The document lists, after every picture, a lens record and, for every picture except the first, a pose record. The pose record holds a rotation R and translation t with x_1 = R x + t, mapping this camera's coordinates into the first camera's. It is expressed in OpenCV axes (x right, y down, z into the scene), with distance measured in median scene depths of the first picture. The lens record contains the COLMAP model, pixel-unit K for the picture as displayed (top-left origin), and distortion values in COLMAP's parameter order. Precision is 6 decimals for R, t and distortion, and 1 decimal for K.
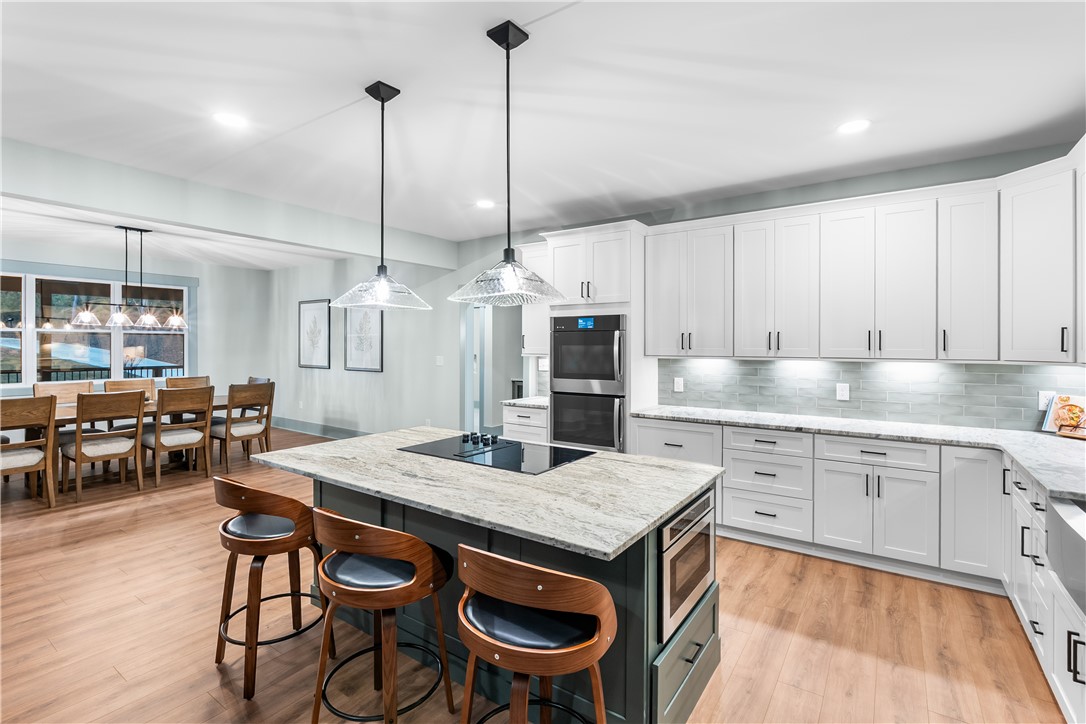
lens RADIAL K [[506.5, 0, 540.0], [0, 506.5, 340.9], [0, 0, 1]] dist [0.012701, 0.000032]
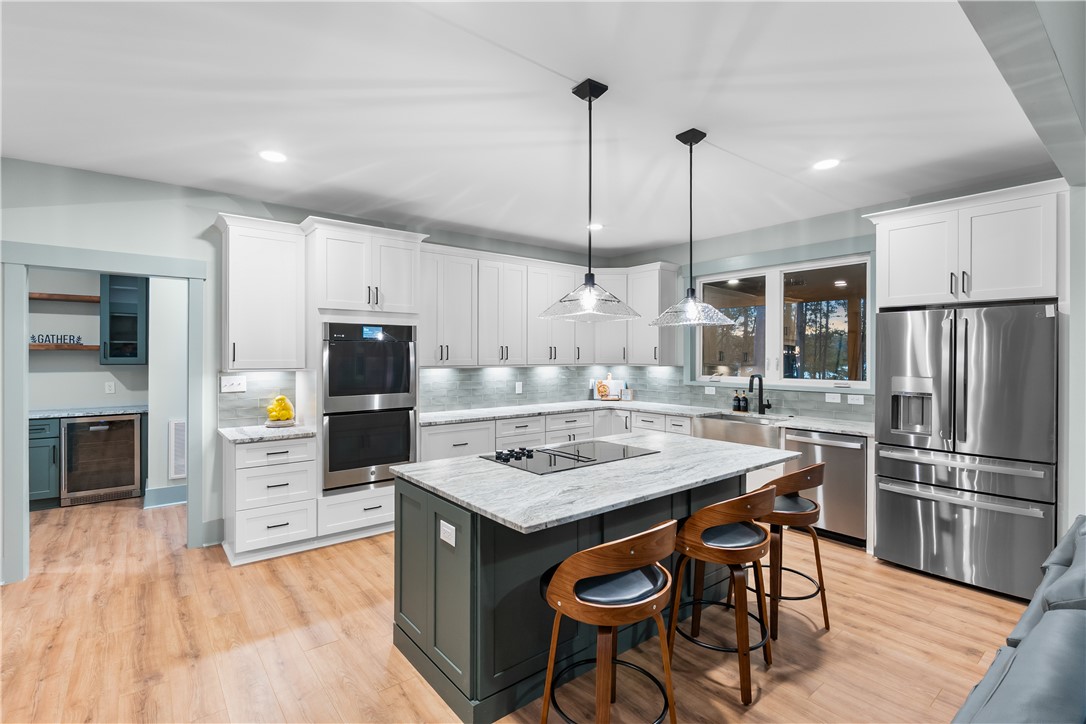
lens RADIAL K [[505.3, 0, 541.1], [0, 505.3, 357.9], [0, 0, 1]] dist [-0.001539, 0.000448]
pose [[0.284600, -0.005353, 0.958631, -0.757059], [-0.009760, 0.999916, 0.008481, -0.000128], [-0.958597, -0.011770, 0.284524, 0.497995]]
